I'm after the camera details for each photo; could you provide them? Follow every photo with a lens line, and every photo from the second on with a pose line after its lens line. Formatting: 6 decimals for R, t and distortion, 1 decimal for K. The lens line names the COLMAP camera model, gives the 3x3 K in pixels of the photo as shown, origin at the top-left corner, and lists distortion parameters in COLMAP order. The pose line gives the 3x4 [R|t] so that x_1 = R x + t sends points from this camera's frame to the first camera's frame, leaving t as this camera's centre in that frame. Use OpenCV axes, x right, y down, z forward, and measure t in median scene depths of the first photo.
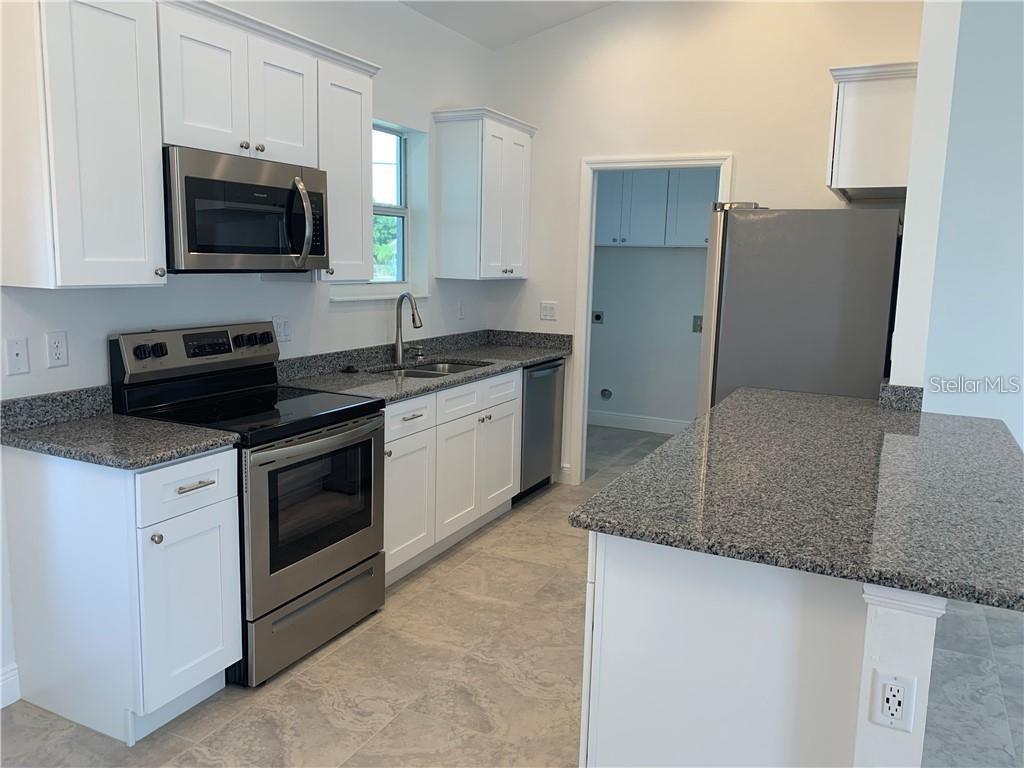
lens RADIAL K [[794.9, 0, 515.9], [0, 794.9, 387.0], [0, 0, 1]] dist [0.012330, 0.000073]
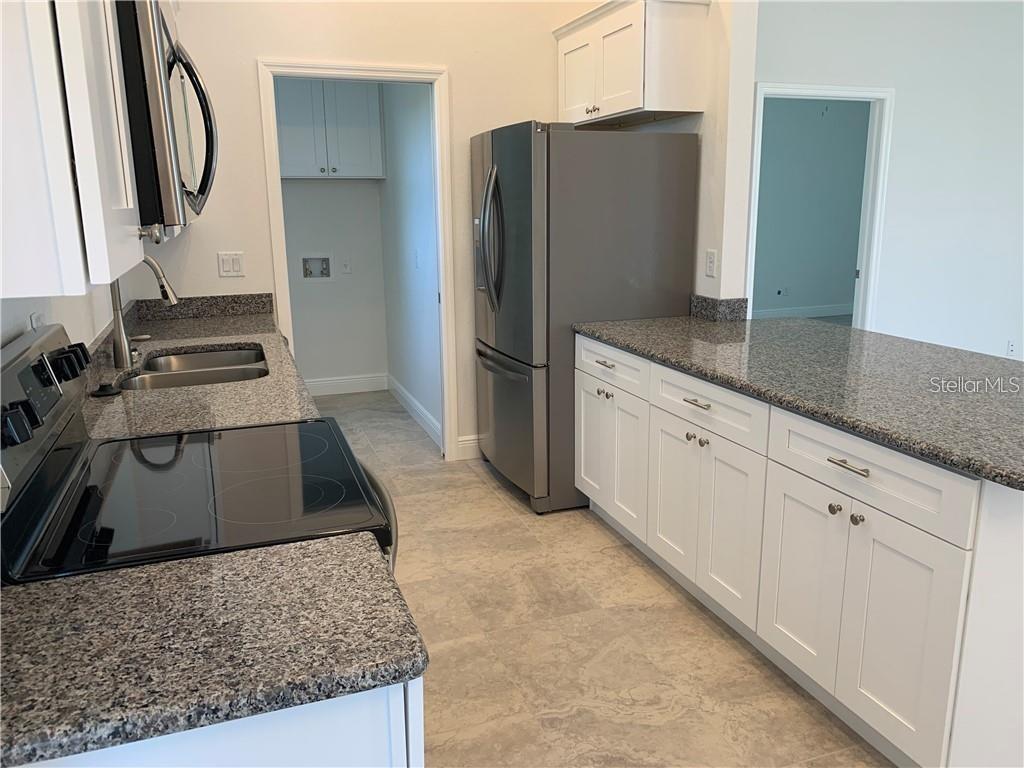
lens RADIAL K [[794.9, 0, 515.0], [0, 794.9, 382.0], [0, 0, 1]] dist [0.012330, 0.000073]
pose [[0.684502, -0.195526, 0.702301, -0.487691], [0.143023, 0.980657, 0.133624, -0.074663], [-0.714844, 0.008980, 0.699226, 0.428364]]
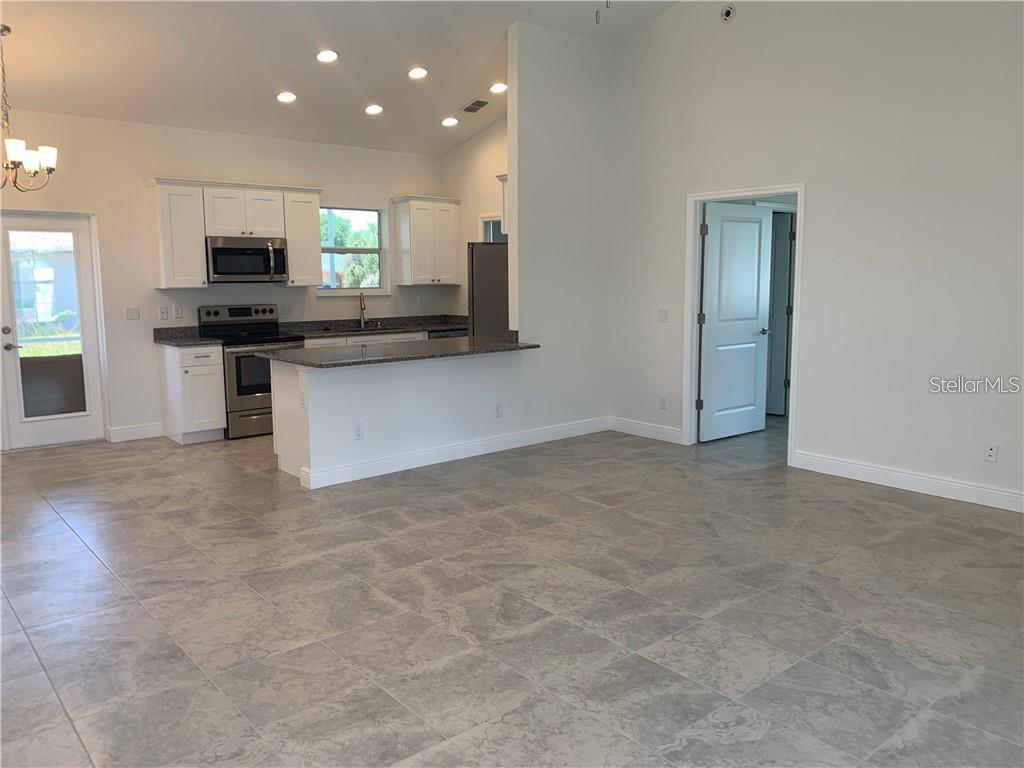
lens RADIAL K [[794.9, 0, 511.2], [0, 794.9, 382.0], [0, 0, 1]] dist [0.012330, 0.000073]
pose [[0.917128, 0.023257, -0.397914, 1.219993], [-0.035510, 0.999094, -0.023448, 0.169908], [0.397008, 0.035635, 0.917123, -0.816736]]
